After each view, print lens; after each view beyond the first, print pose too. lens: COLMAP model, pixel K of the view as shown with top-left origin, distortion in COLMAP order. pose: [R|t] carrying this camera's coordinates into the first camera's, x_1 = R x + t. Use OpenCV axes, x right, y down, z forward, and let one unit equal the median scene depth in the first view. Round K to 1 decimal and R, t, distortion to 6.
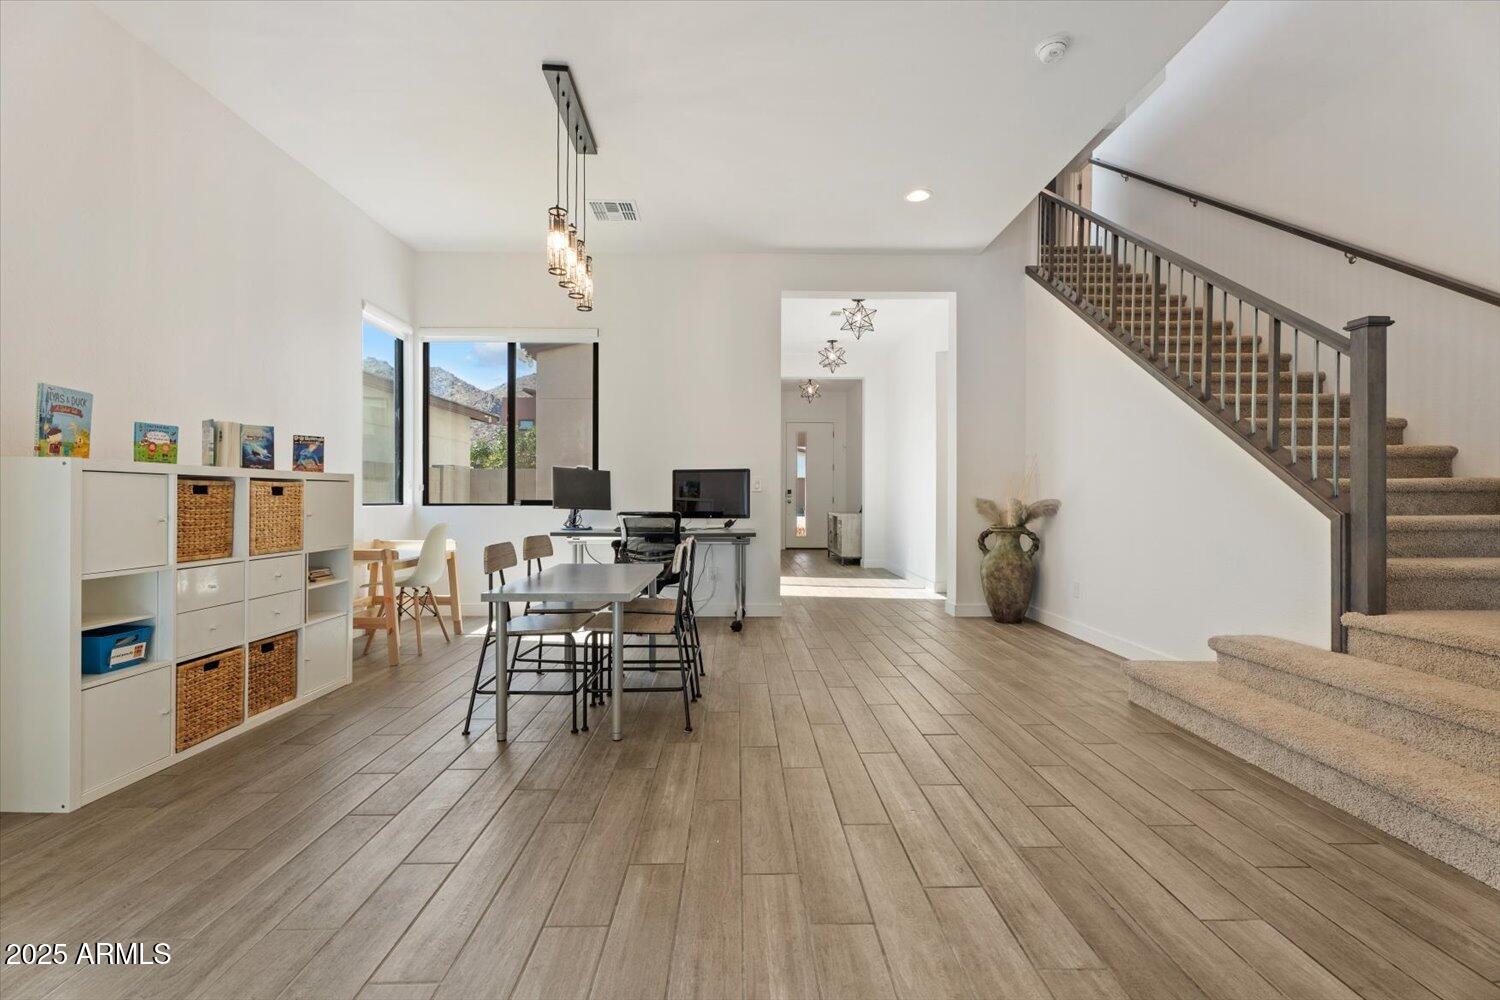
lens RADIAL K [[665.3, 0, 746.8], [0, 665.3, 501.4], [0, 0, 1]] dist [-0.001835, 0.000693]
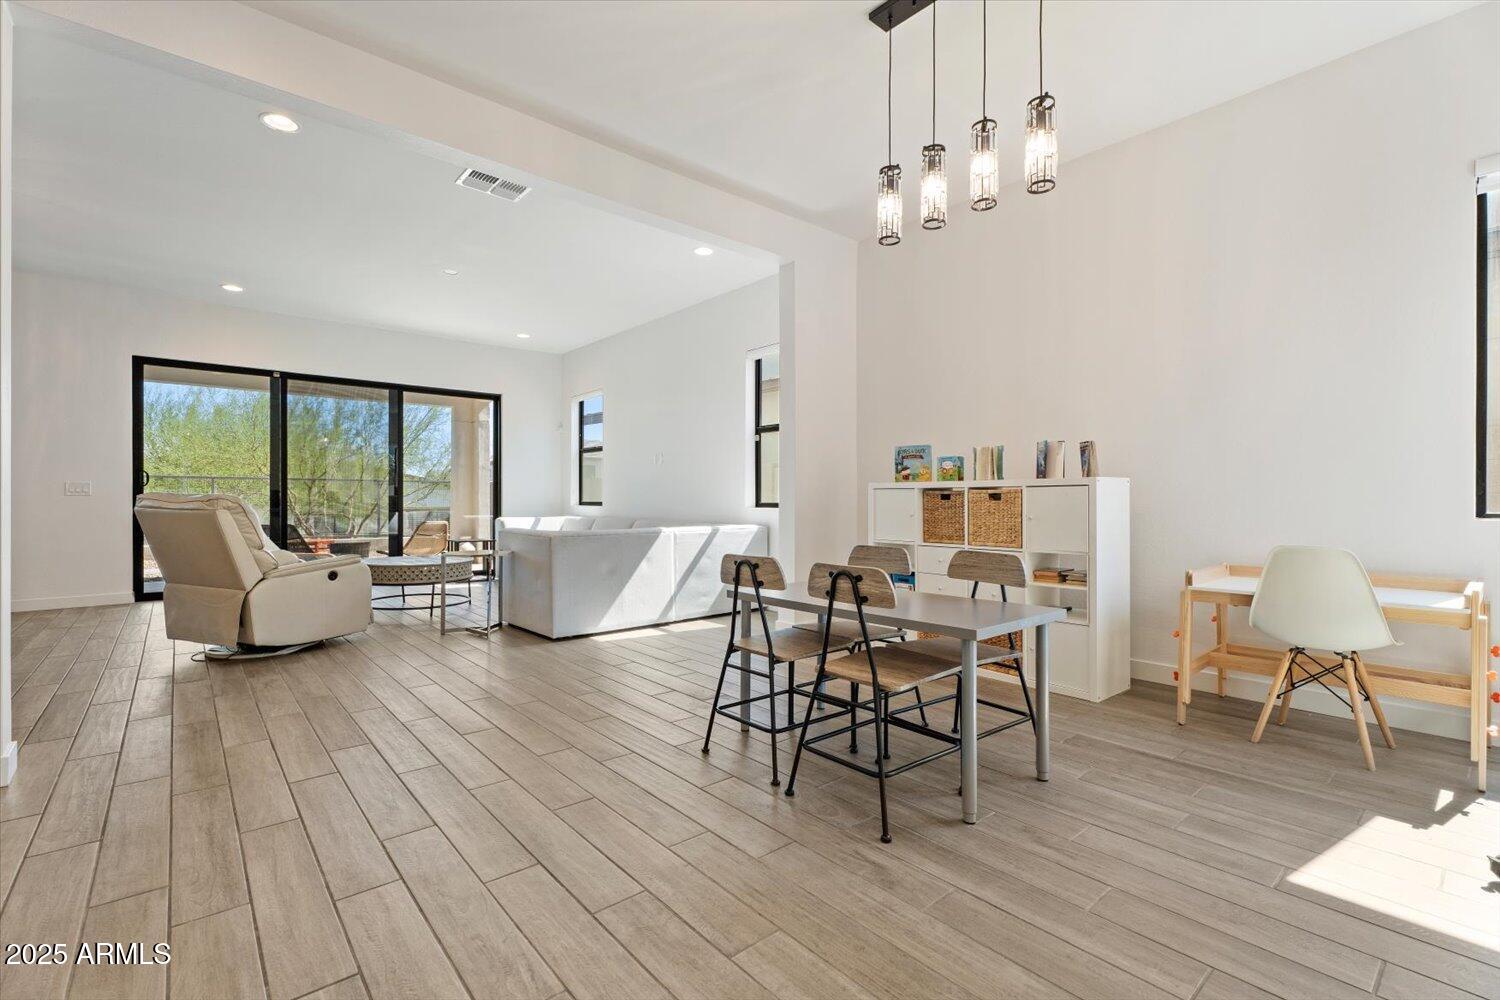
lens RADIAL K [[665.3, 0, 746.8], [0, 665.3, 501.4], [0, 0, 1]] dist [-0.001835, 0.000693]
pose [[-0.774171, -0.006380, -0.632945, 0.579646], [-0.008792, 0.999961, 0.000675, -0.005016], [0.632916, 0.006087, -0.774197, 2.222889]]
